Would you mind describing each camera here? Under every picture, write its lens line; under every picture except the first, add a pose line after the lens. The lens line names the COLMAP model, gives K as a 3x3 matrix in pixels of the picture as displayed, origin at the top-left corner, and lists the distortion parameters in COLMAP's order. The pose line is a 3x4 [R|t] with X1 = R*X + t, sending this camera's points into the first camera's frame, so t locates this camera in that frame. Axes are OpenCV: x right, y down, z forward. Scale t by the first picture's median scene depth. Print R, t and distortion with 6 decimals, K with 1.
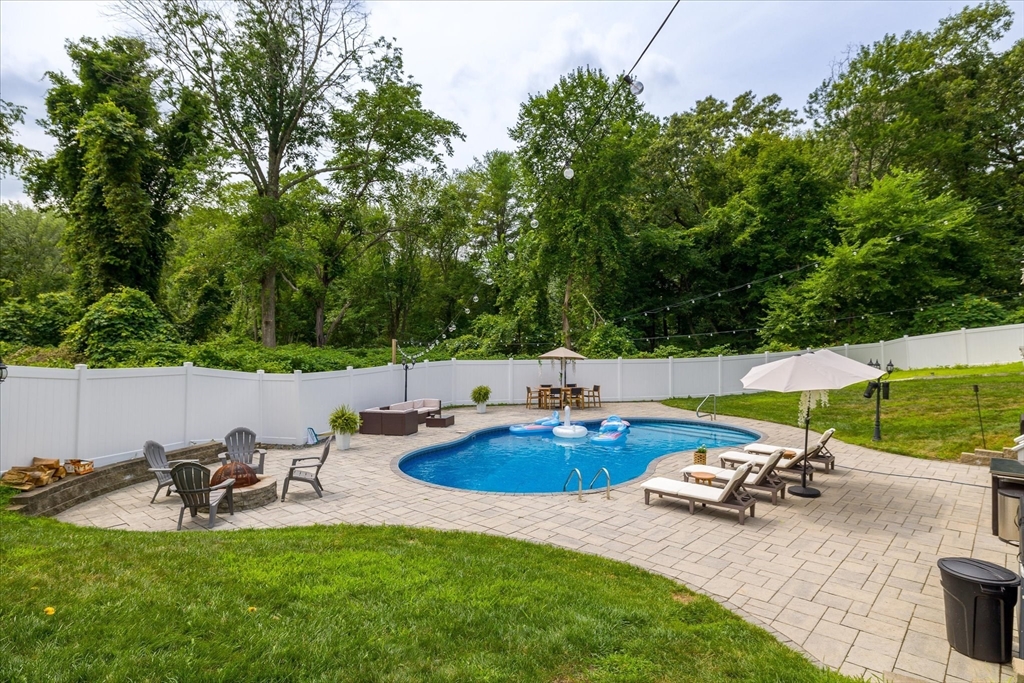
lens RADIAL K [[533.5, 0, 512.3], [0, 533.5, 344.5], [0, 0, 1]] dist [0.002101, -0.001480]
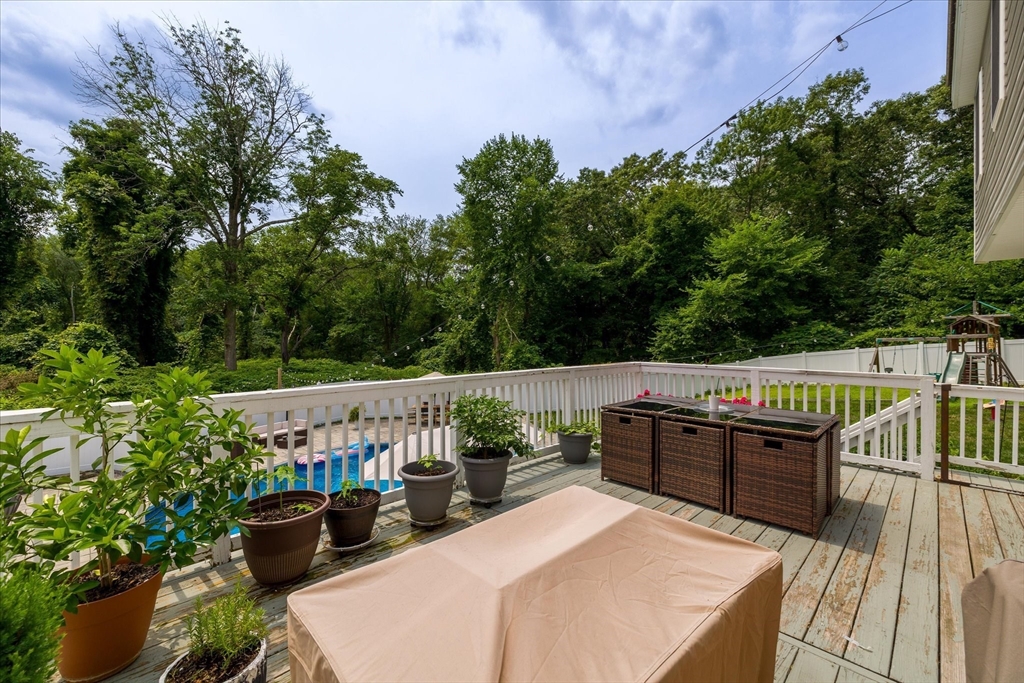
lens RADIAL K [[403.7, 0, 512.1], [0, 403.7, 342.7], [0, 0, 1]] dist [0.001586, 0.000106]
pose [[0.998774, 0.002701, -0.049420, 0.196754], [-0.002598, 0.999994, 0.002161, -0.039778], [0.049426, -0.002030, 0.998776, 0.069255]]
